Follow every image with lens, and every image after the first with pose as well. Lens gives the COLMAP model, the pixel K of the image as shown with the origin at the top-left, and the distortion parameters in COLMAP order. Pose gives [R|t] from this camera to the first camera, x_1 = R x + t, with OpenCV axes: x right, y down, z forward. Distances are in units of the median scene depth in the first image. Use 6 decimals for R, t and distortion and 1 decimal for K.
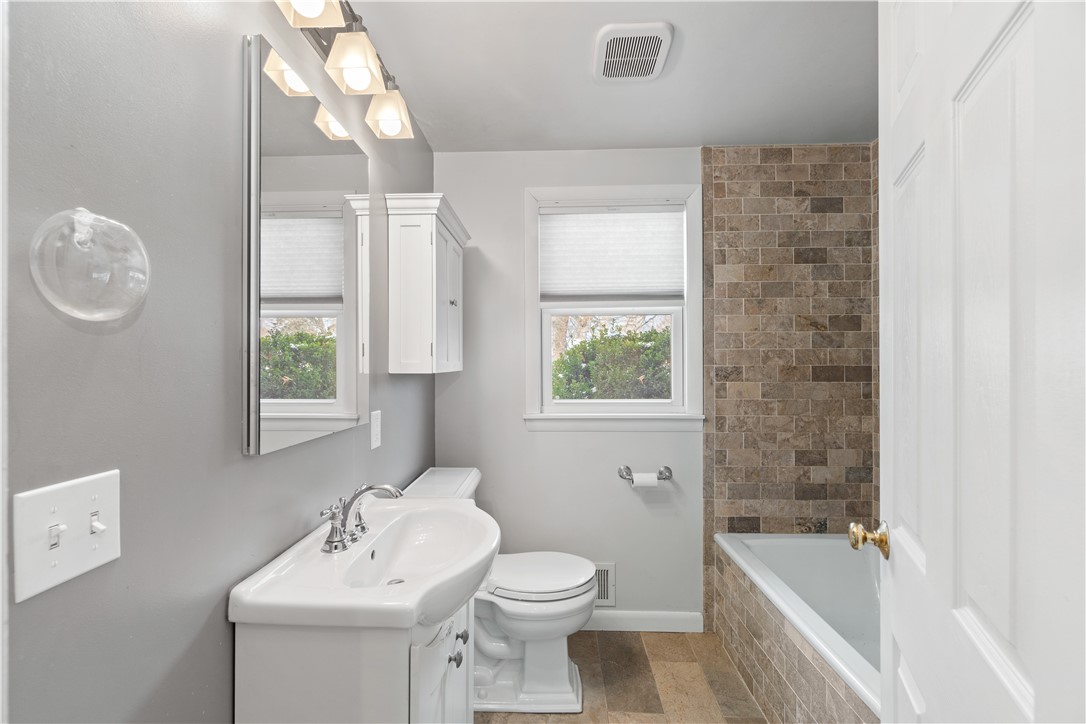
lens RADIAL K [[472.0, 0, 530.4], [0, 472.0, 366.6], [0, 0, 1]] dist [-0.003665, -0.000549]
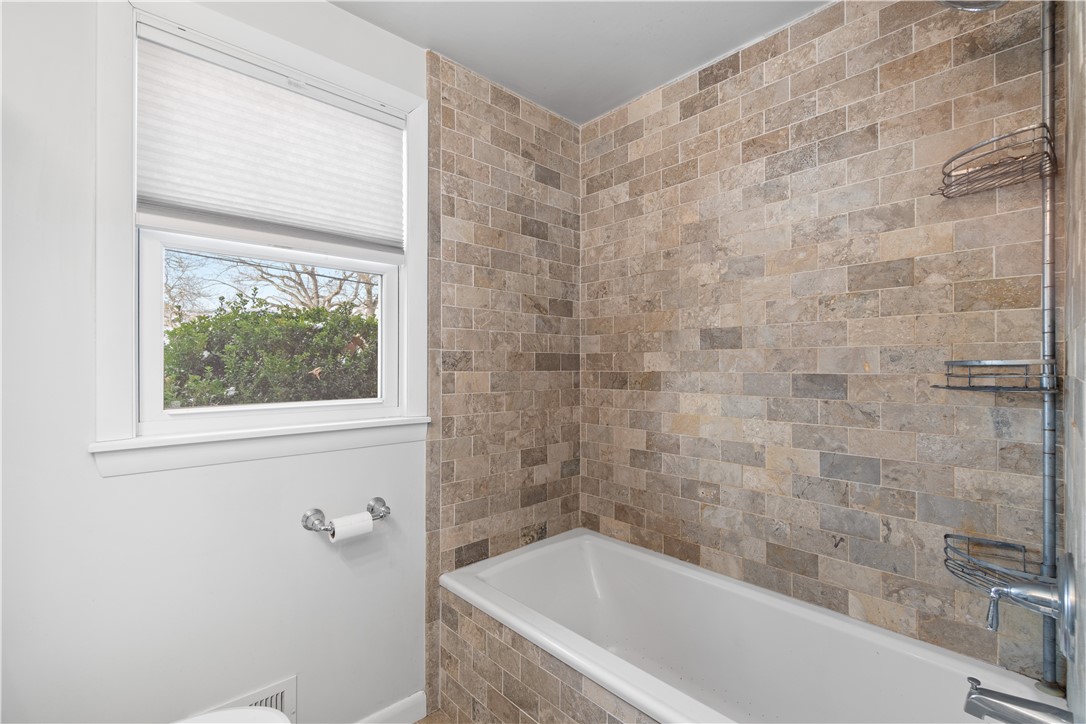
lens RADIAL K [[472.0, 0, 530.4], [0, 472.0, 366.6], [0, 0, 1]] dist [-0.003665, -0.000549]
pose [[0.703287, 0.005241, 0.710887, -0.040770], [0.003601, 0.999934, -0.010935, 0.033471], [-0.710897, 0.010250, 0.703221, 0.378142]]
